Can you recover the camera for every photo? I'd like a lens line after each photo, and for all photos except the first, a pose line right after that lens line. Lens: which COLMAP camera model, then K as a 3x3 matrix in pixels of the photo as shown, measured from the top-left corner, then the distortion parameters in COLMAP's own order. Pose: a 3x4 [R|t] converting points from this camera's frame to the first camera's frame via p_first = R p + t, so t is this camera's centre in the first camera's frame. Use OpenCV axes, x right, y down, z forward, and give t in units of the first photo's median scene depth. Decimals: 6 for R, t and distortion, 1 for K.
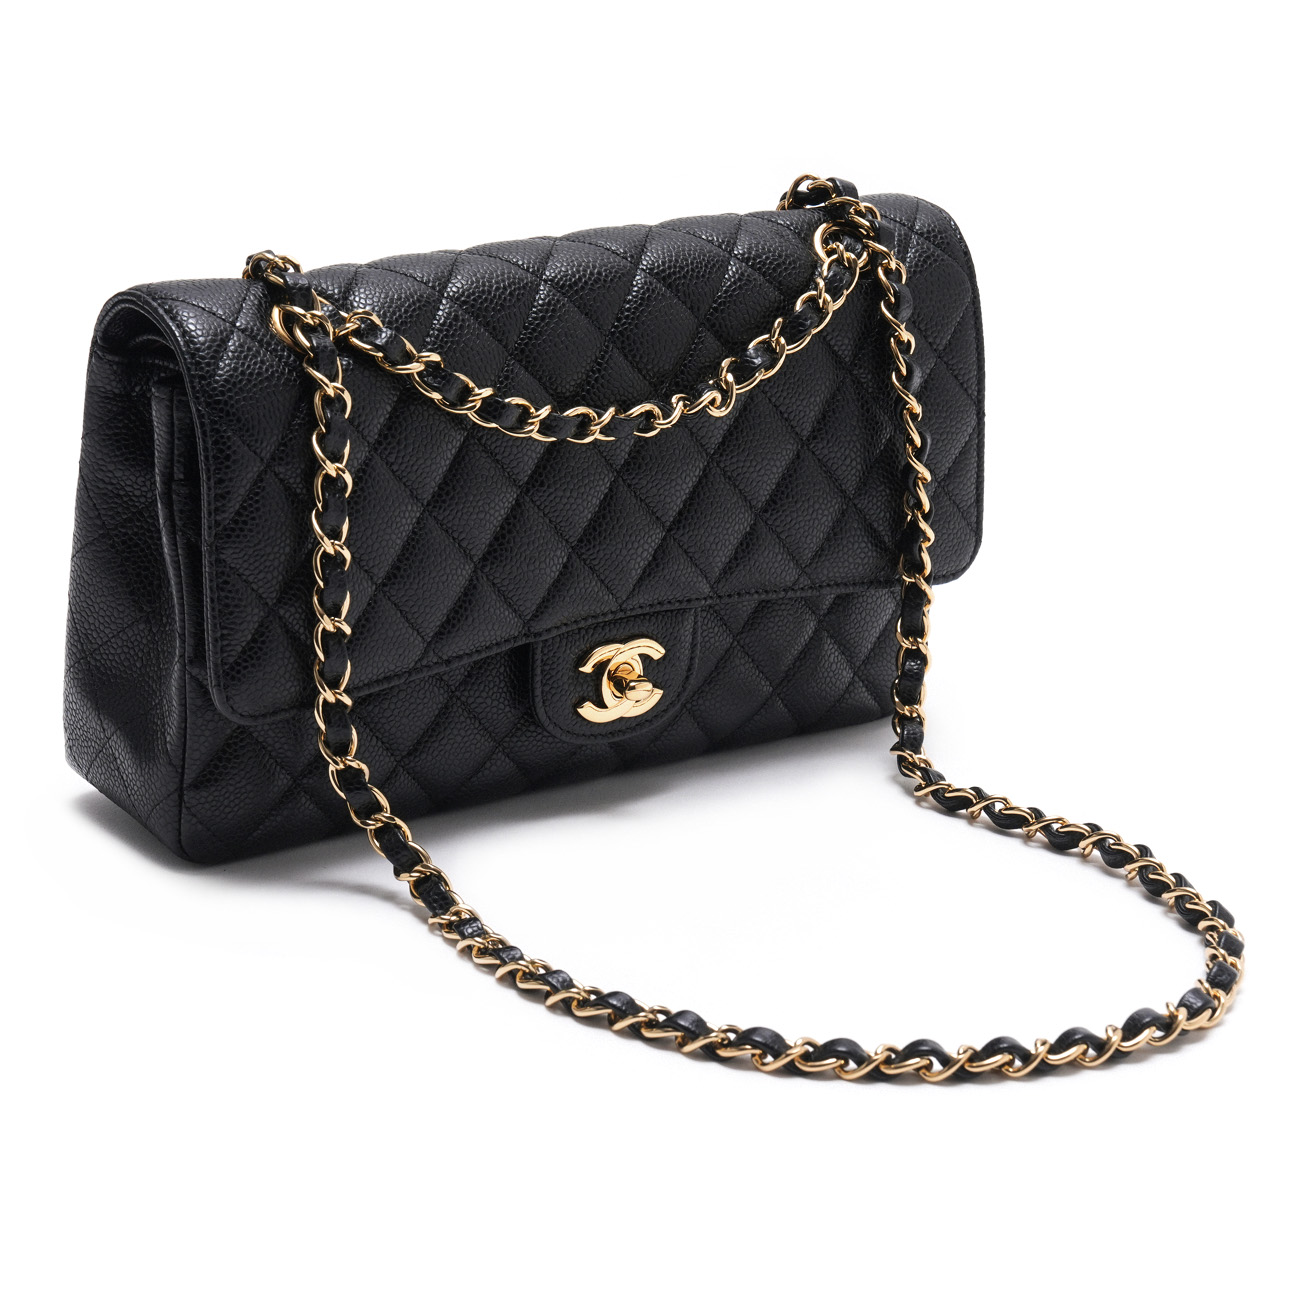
lens RADIAL K [[4824.1, 0, 648.5], [0, 4824.1, 649.2], [0, 0, 1]] dist [0.161560, 0.000000]
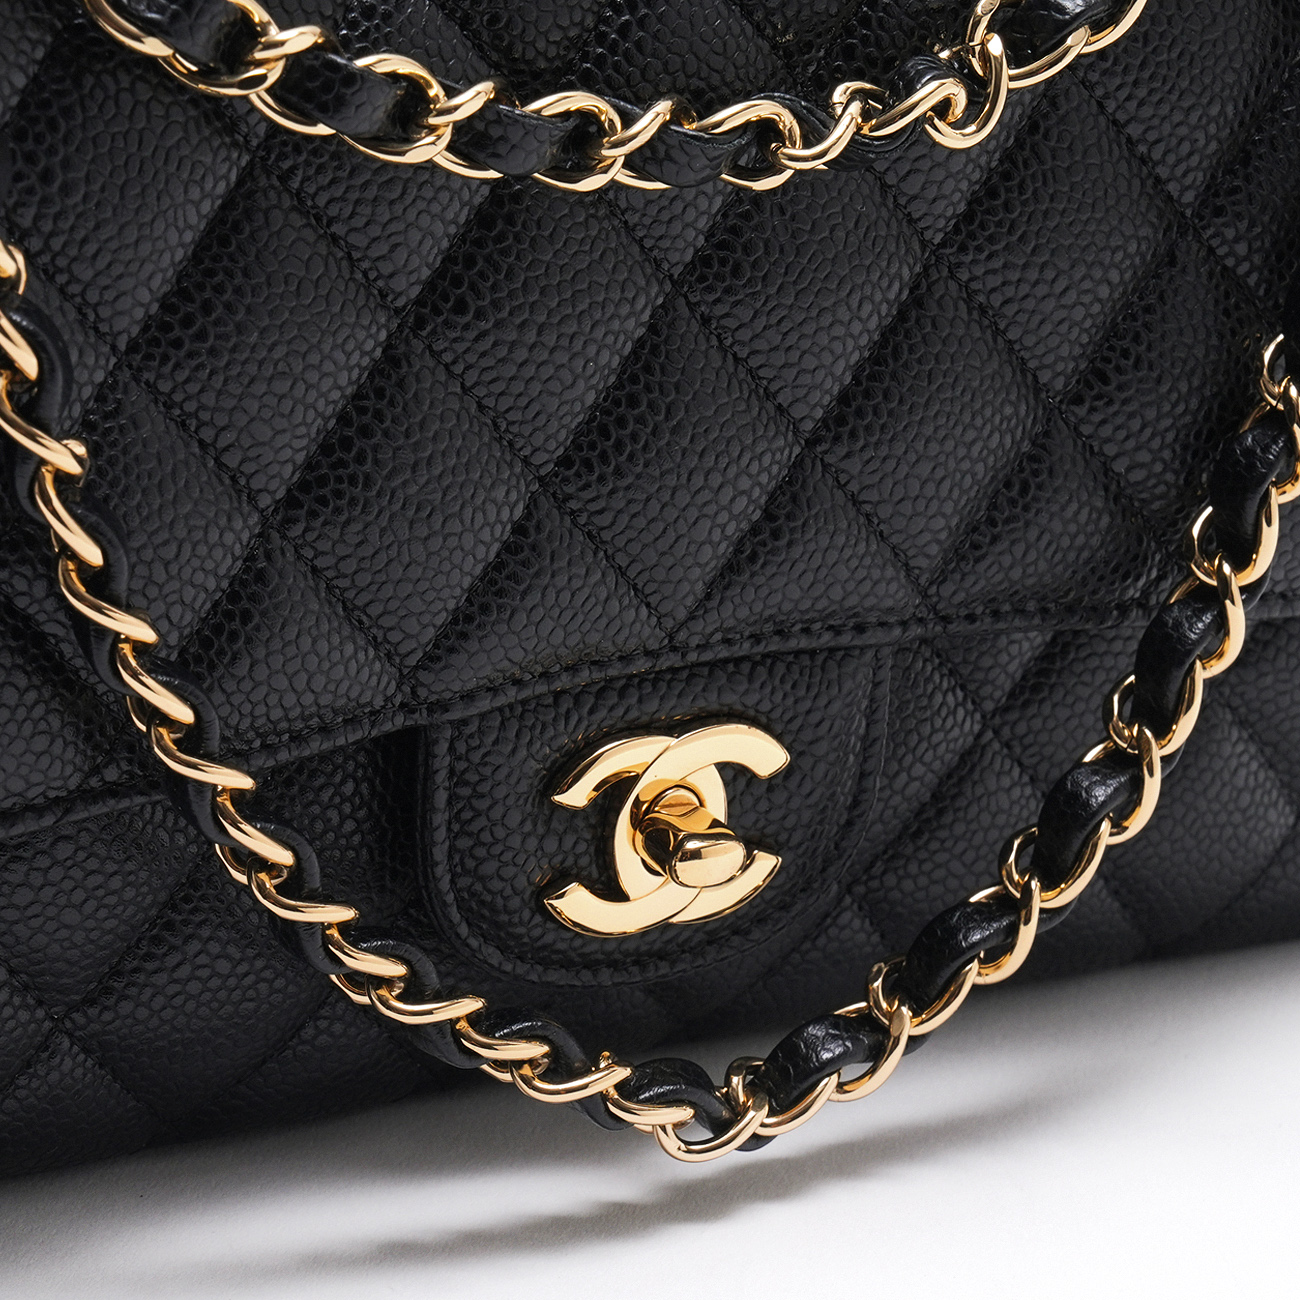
lens RADIAL K [[4824.1, 0, 654.7], [0, 4824.1, 652.3], [0, 0, 1]] dist [0.161560, 0.000000]
pose [[0.991740, 0.054415, -0.116149, 0.037085], [-0.048180, 0.997277, 0.055827, -0.028915], [0.118870, -0.049769, 0.991662, 0.626284]]
